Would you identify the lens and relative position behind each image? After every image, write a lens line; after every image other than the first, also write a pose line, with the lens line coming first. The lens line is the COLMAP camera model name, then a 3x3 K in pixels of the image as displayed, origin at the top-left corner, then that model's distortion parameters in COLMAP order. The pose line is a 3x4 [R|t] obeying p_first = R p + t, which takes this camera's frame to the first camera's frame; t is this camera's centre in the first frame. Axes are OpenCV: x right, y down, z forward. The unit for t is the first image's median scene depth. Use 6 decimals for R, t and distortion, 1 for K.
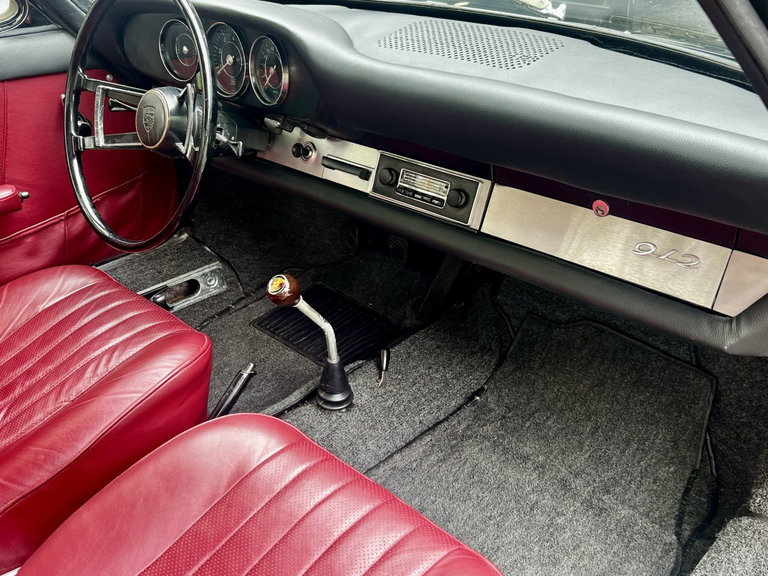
lens RADIAL K [[747.8, 0, 384.0], [0, 747.8, 288.0], [0, 0, 1]] dist [0.005335, 0.012341]
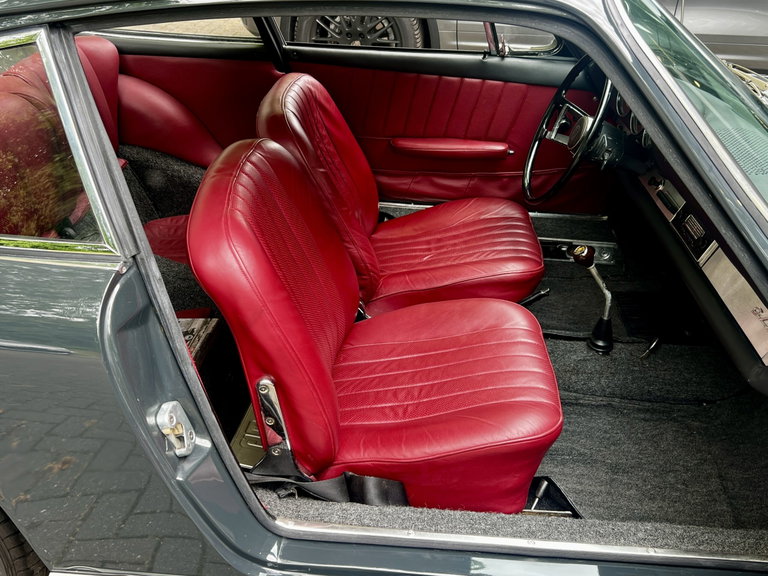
lens RADIAL K [[747.8, 0, 384.0], [0, 747.8, 288.0], [0, 0, 1]] dist [0.005335, 0.012341]
pose [[0.664738, 0.427951, -0.612357, 0.511976], [-0.417901, 0.892438, 0.170040, -0.024827], [0.619259, 0.142872, 0.772079, -0.429881]]
